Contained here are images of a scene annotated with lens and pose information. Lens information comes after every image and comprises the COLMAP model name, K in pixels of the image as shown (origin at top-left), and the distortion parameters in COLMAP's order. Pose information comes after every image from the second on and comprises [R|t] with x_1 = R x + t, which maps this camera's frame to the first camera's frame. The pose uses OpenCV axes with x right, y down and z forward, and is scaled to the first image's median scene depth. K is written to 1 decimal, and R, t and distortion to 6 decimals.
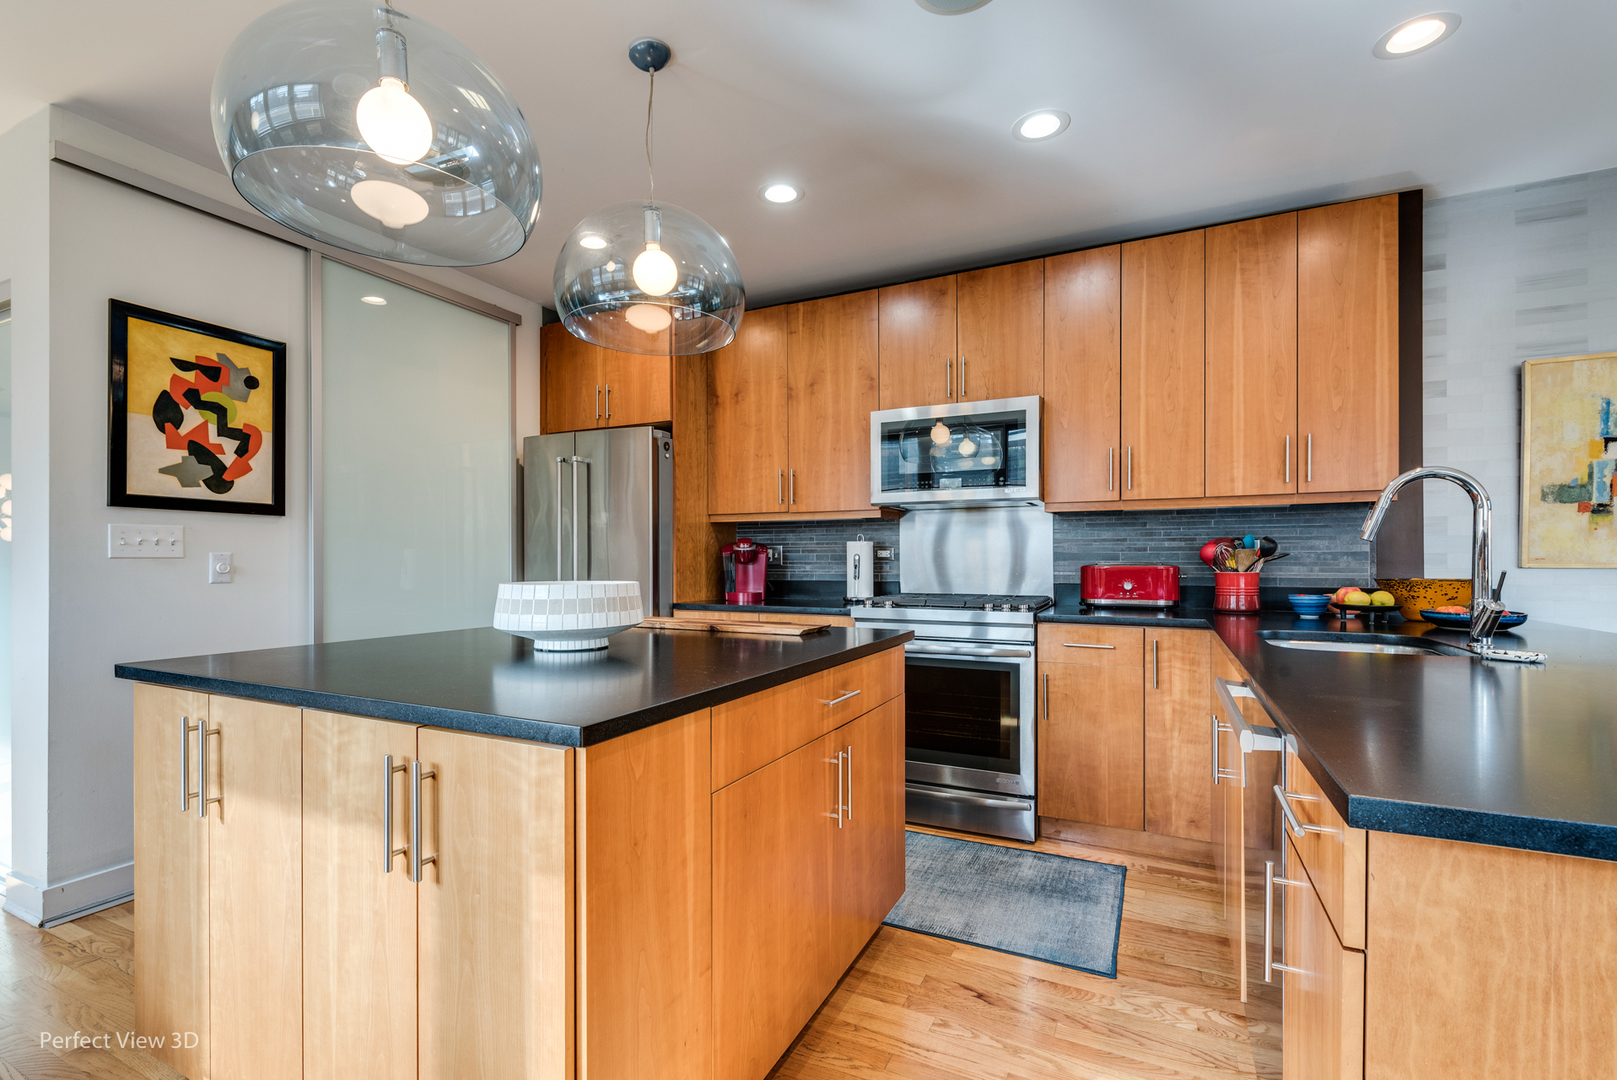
lens RADIAL K [[706.8, 0, 807.5], [0, 706.8, 554.4], [0, 0, 1]] dist [-0.007549, -0.000328]
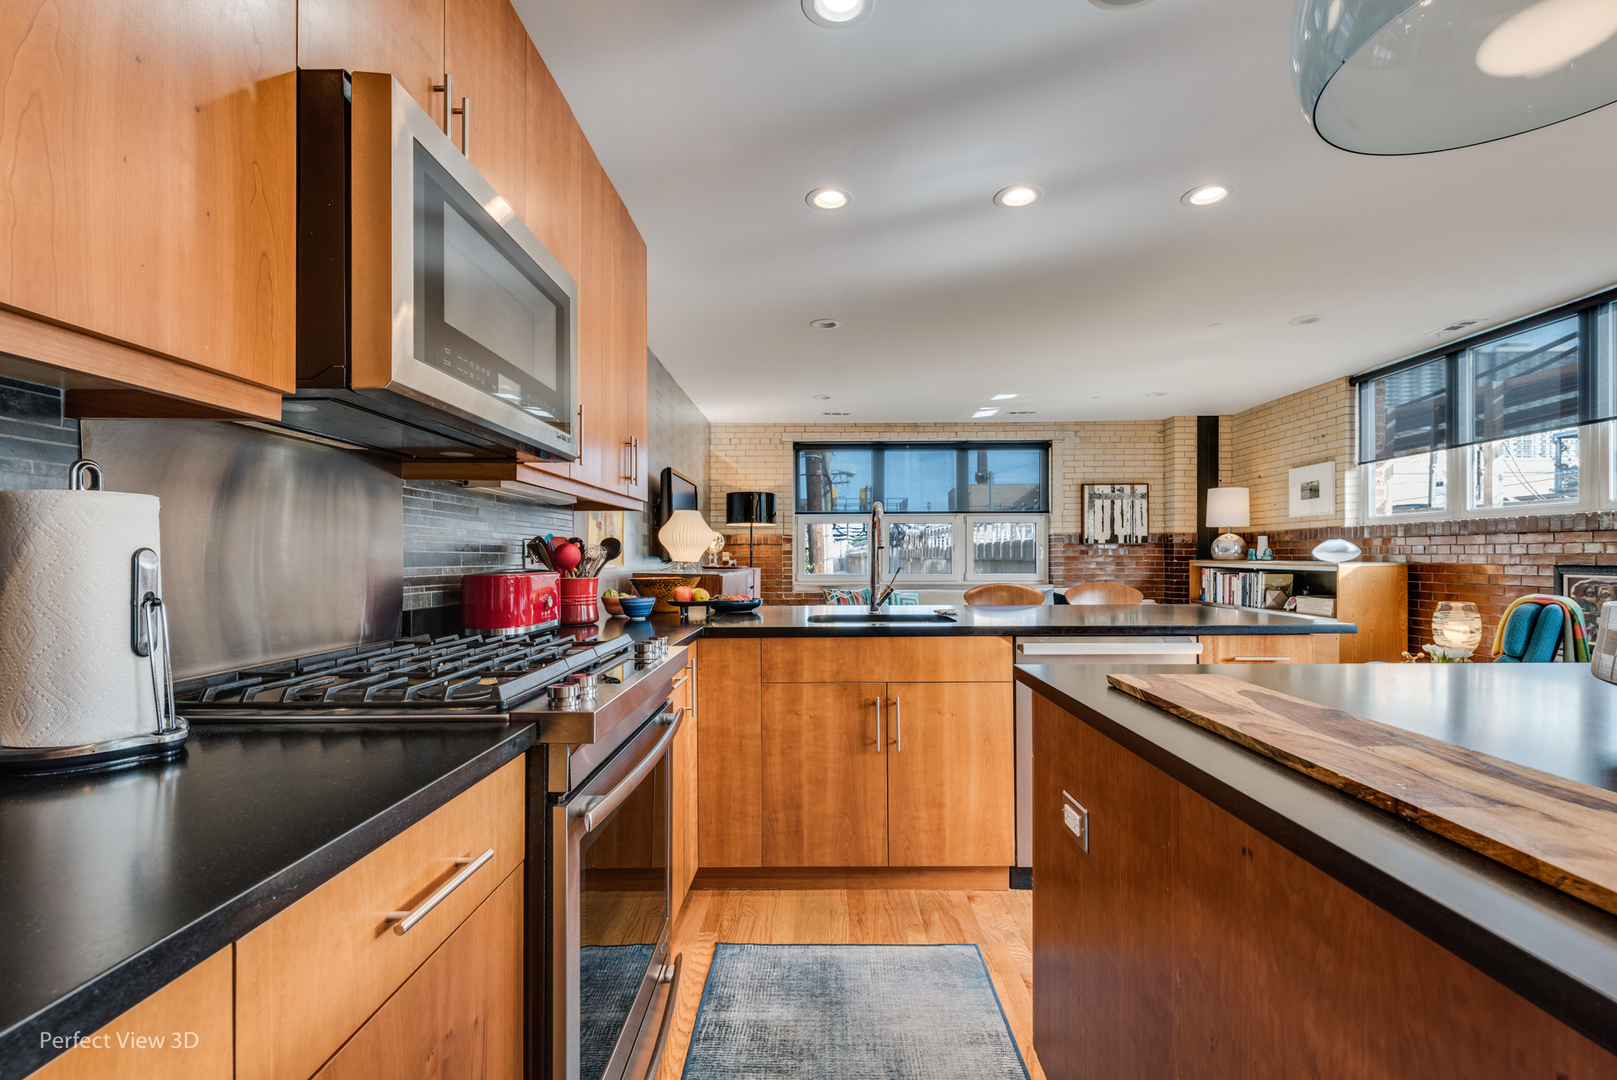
lens RADIAL K [[706.8, 0, 823.2], [0, 706.8, 556.3], [0, 0, 1]] dist [-0.007549, -0.000328]
pose [[-0.427752, 0.007083, 0.903868, -0.247073], [-0.002456, 0.999957, -0.008998, 0.008496], [-0.903893, -0.006068, -0.427716, 0.936009]]
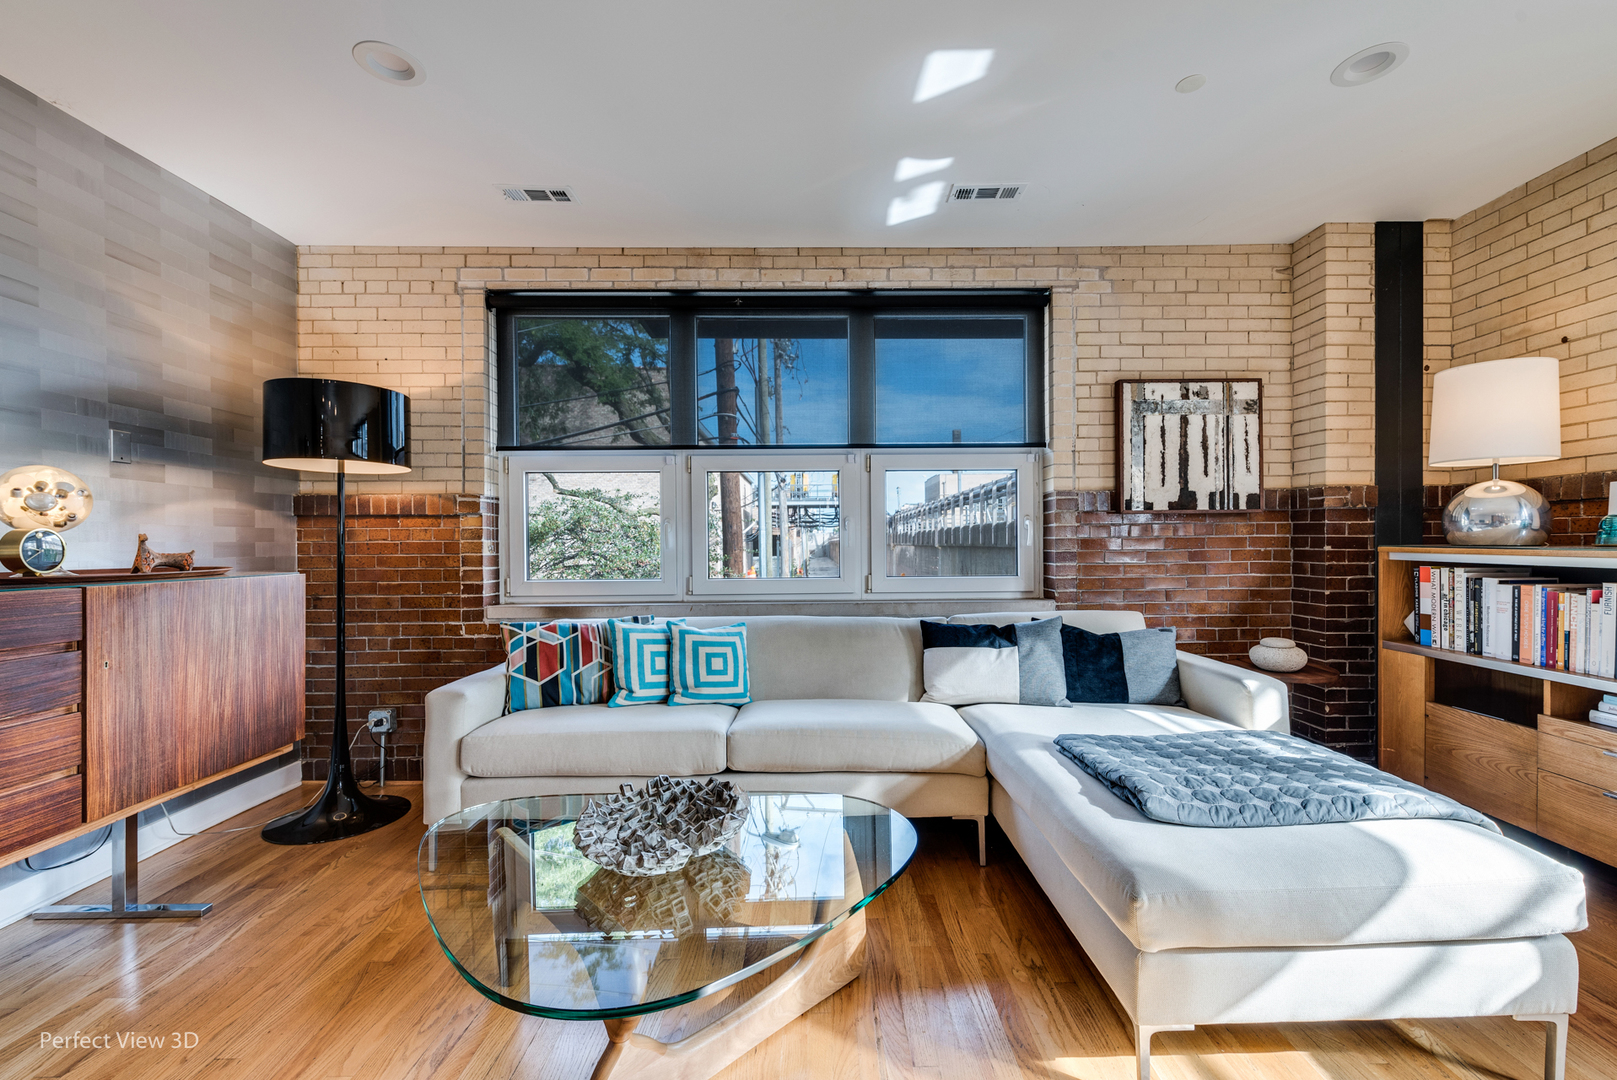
lens RADIAL K [[706.8, 0, 823.5], [0, 706.8, 548.6], [0, 0, 1]] dist [-0.007549, -0.000328]
pose [[-0.460310, 0.002092, 0.887756, 0.775630], [0.002639, 0.999996, -0.000989, -0.000827], [-0.887754, 0.001887, -0.460314, 0.030846]]
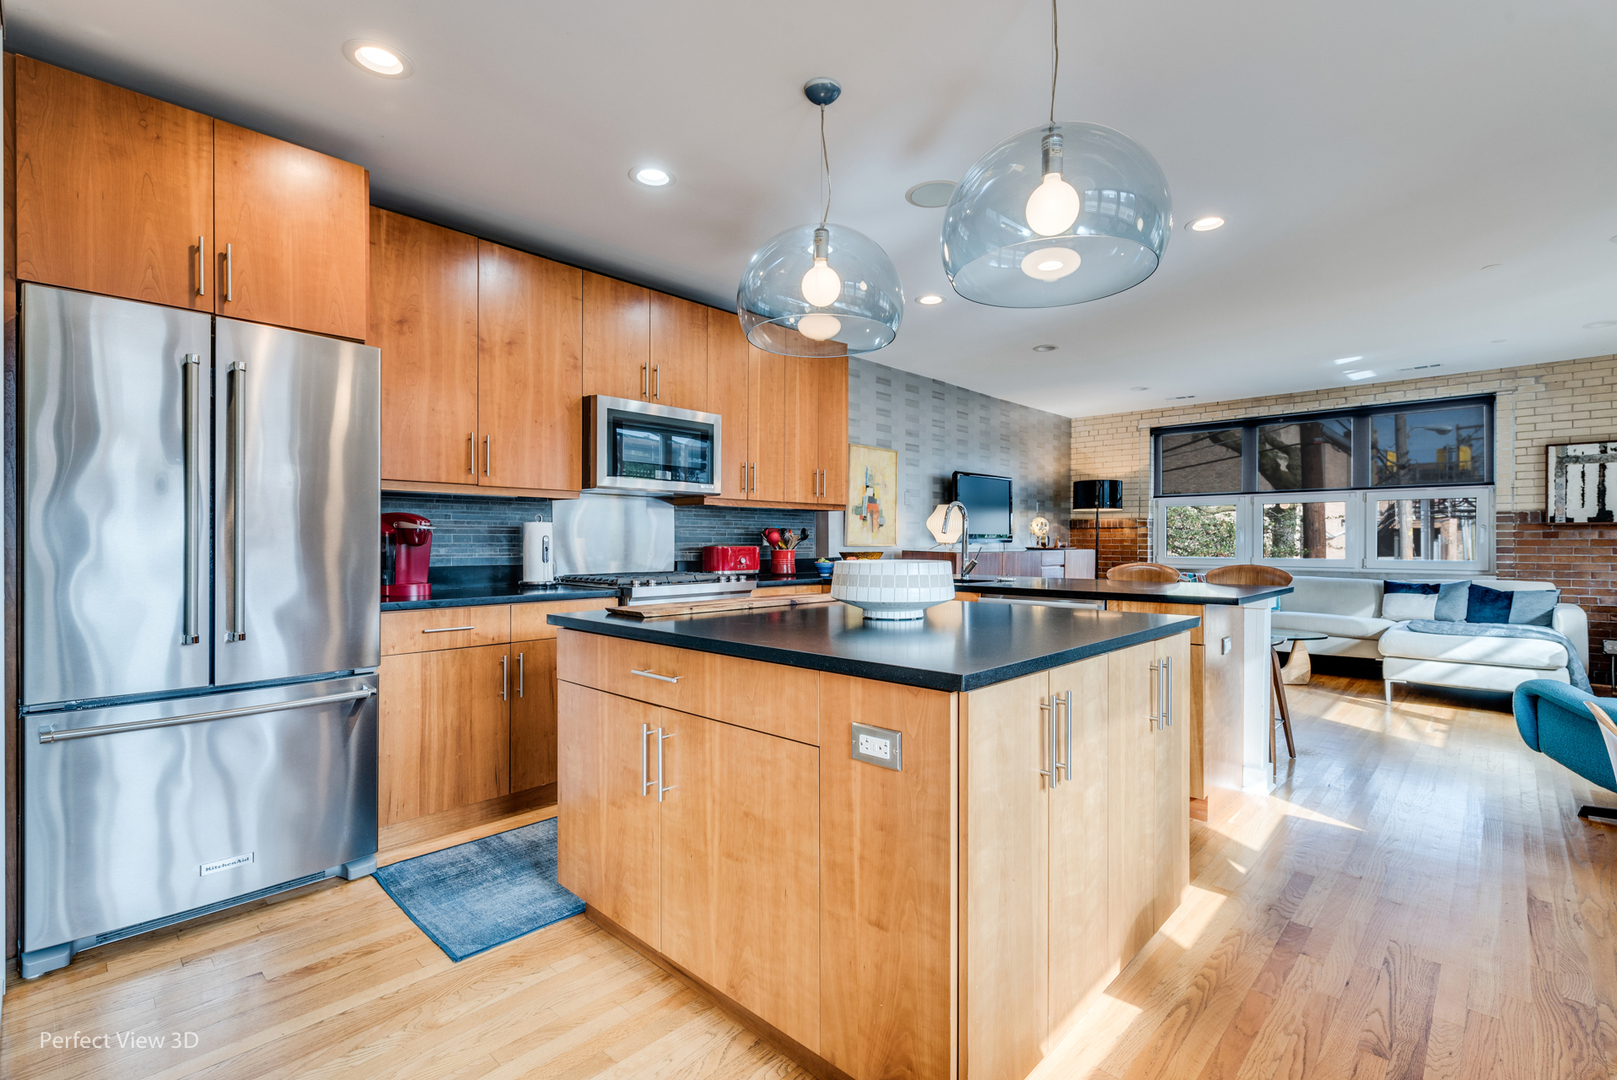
lens RADIAL K [[706.8, 0, 809.4], [0, 706.8, 544.7], [0, 0, 1]] dist [-0.007549, -0.000328]
pose [[0.298819, -0.002590, 0.954306, -0.753465], [-0.008634, 0.999948, 0.005418, 0.003618], [-0.954271, -0.009859, 0.298781, 0.393764]]
